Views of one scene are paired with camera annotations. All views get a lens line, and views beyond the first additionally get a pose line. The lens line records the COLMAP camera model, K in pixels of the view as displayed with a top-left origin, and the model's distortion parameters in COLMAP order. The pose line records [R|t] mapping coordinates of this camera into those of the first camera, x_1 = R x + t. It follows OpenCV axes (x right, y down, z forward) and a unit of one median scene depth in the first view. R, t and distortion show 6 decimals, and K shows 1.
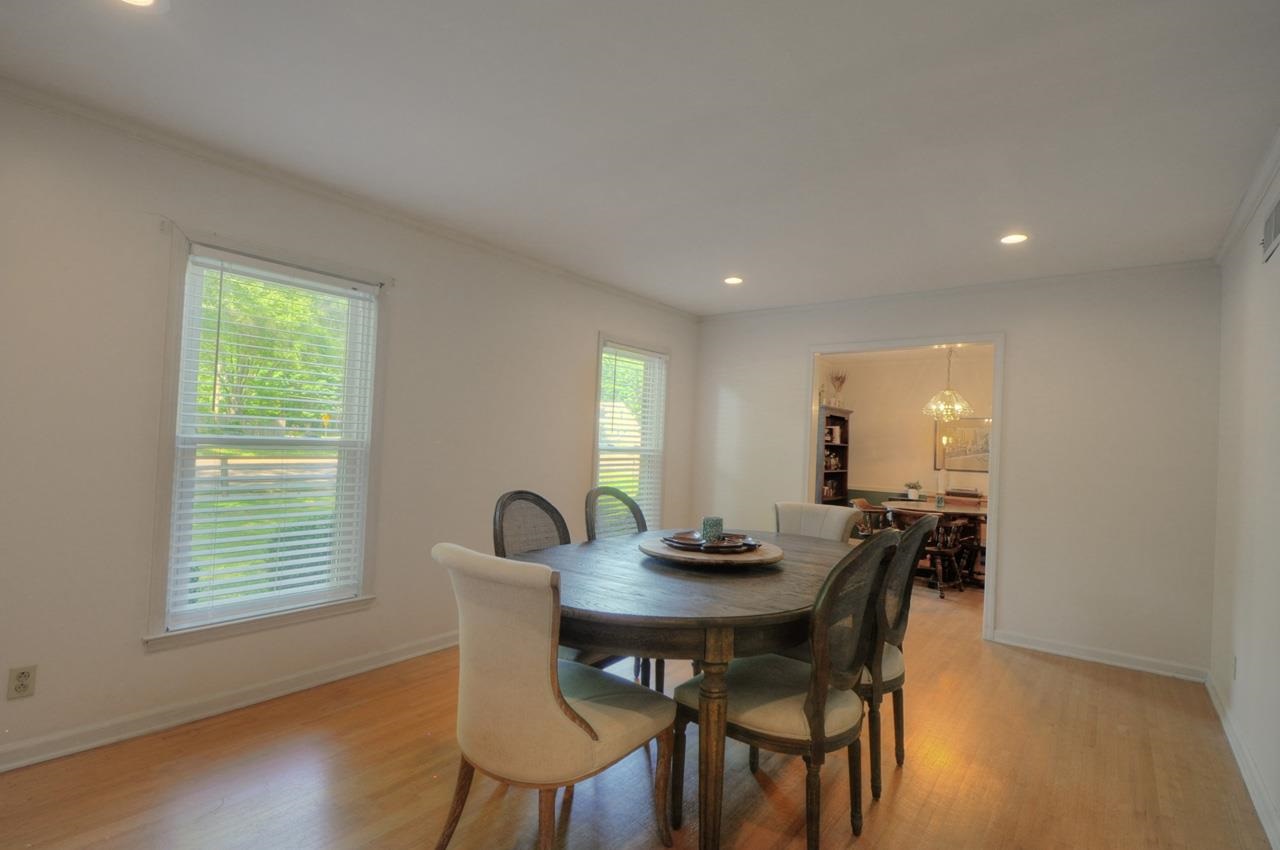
lens RADIAL K [[595.5, 0, 640.0], [0, 595.5, 425.0], [0, 0, 1]] dist [0.026334, -0.019859]
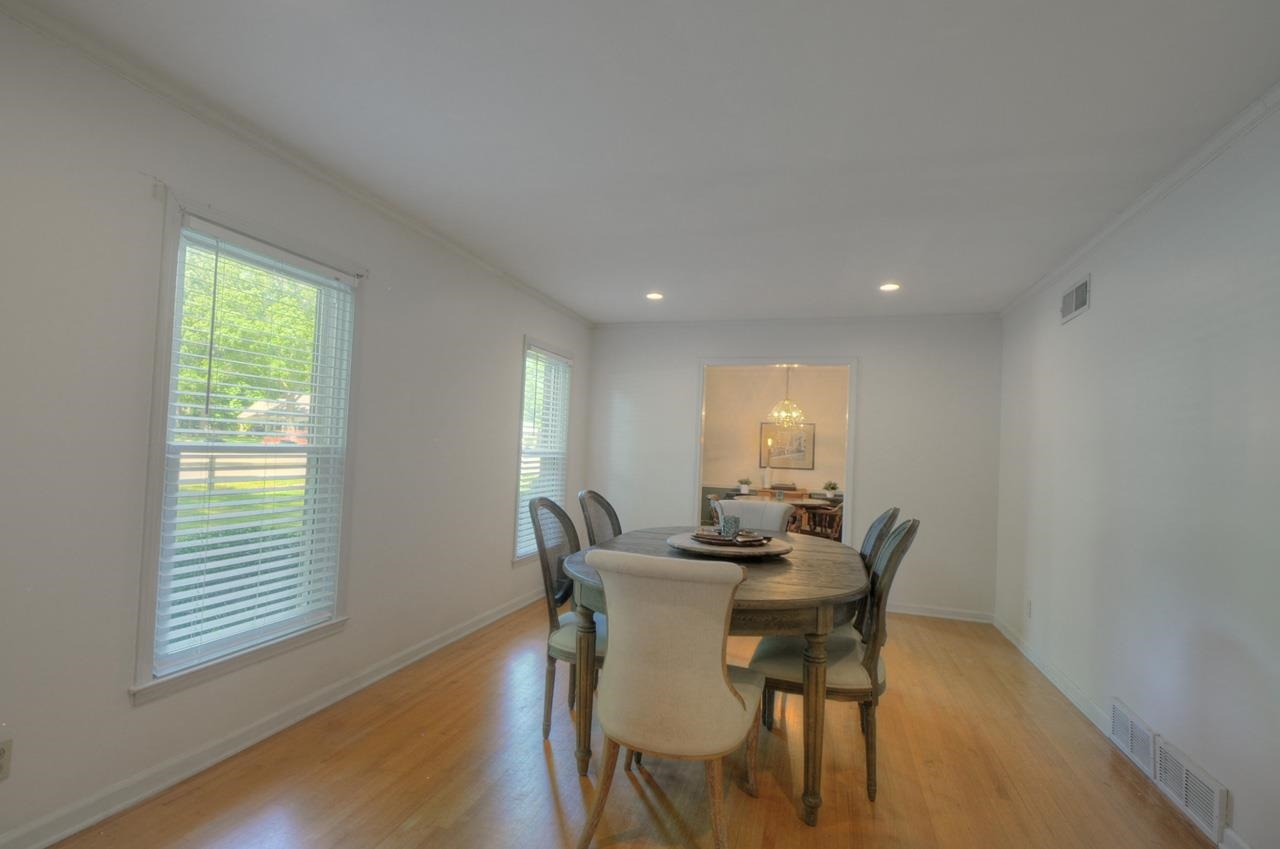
lens RADIAL K [[600.1, 0, 644.7], [0, 600.1, 428.8], [0, 0, 1]] dist [0.028021, -0.017814]
pose [[0.937263, 0.012624, 0.348394, -0.345118], [-0.016628, 0.999826, 0.008505, -0.016802], [-0.348226, -0.013764, 0.937310, -0.017326]]
